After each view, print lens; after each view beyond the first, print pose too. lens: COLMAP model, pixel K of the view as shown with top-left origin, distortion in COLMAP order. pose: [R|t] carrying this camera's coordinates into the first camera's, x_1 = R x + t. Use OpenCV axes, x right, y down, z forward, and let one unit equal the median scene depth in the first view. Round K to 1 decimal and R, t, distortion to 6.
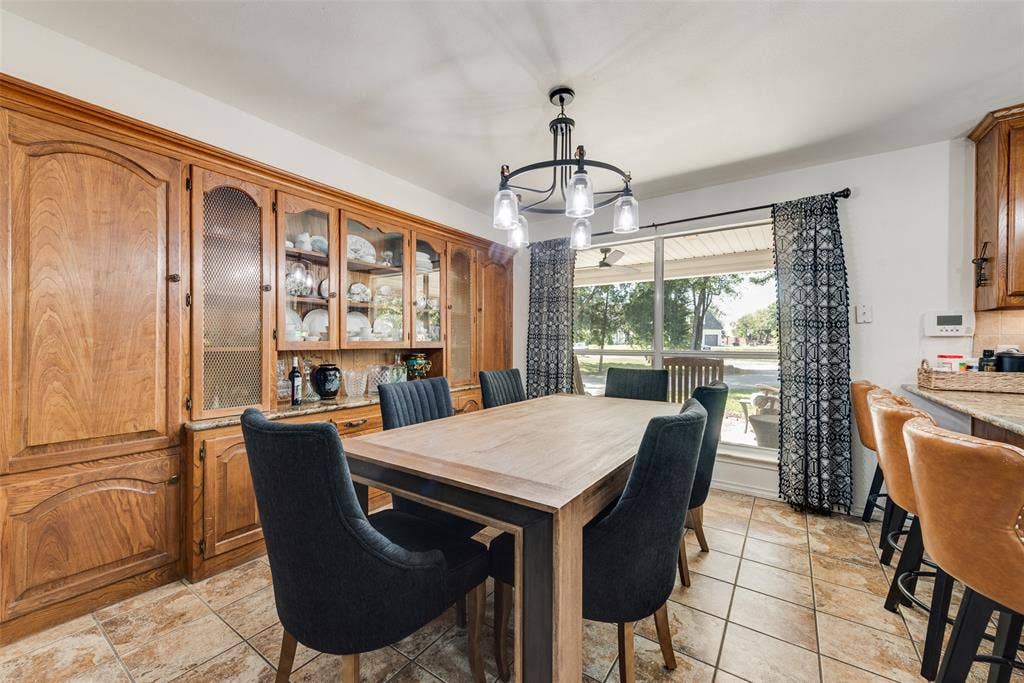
lens RADIAL K [[400.2, 0, 508.8], [0, 400.2, 344.5], [0, 0, 1]] dist [0.008909, -0.002338]
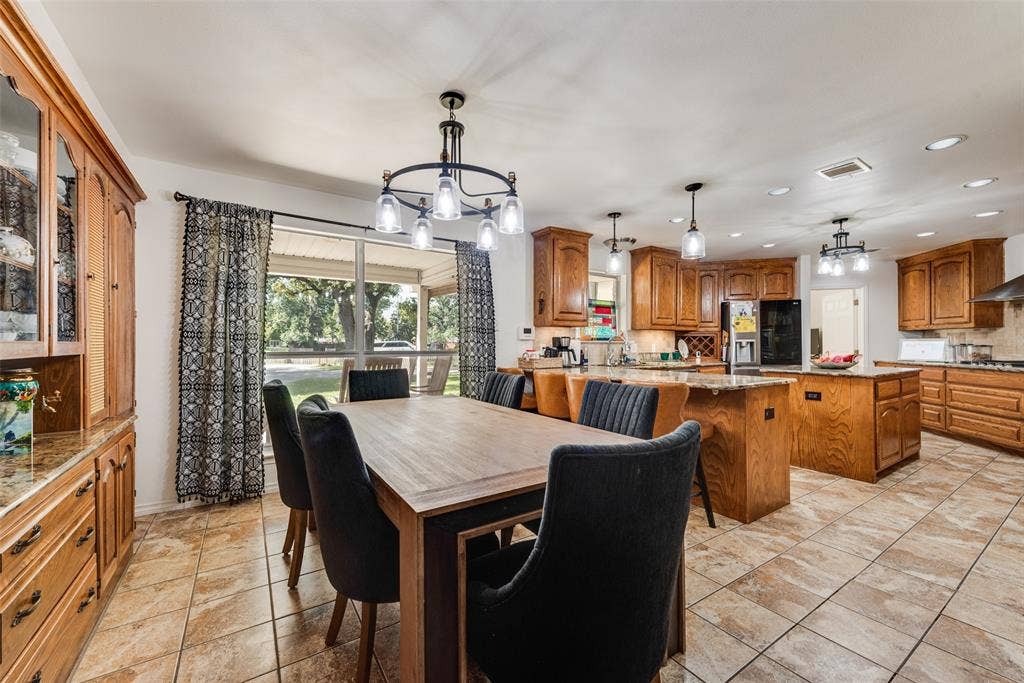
lens RADIAL K [[400.2, 0, 504.9], [0, 400.2, 343.1], [0, 0, 1]] dist [0.008909, -0.002338]
pose [[0.374008, -0.001501, 0.927424, -0.568133], [0.005502, 0.999985, -0.000600, -0.003679], [-0.927409, 0.005327, 0.374011, 0.377656]]
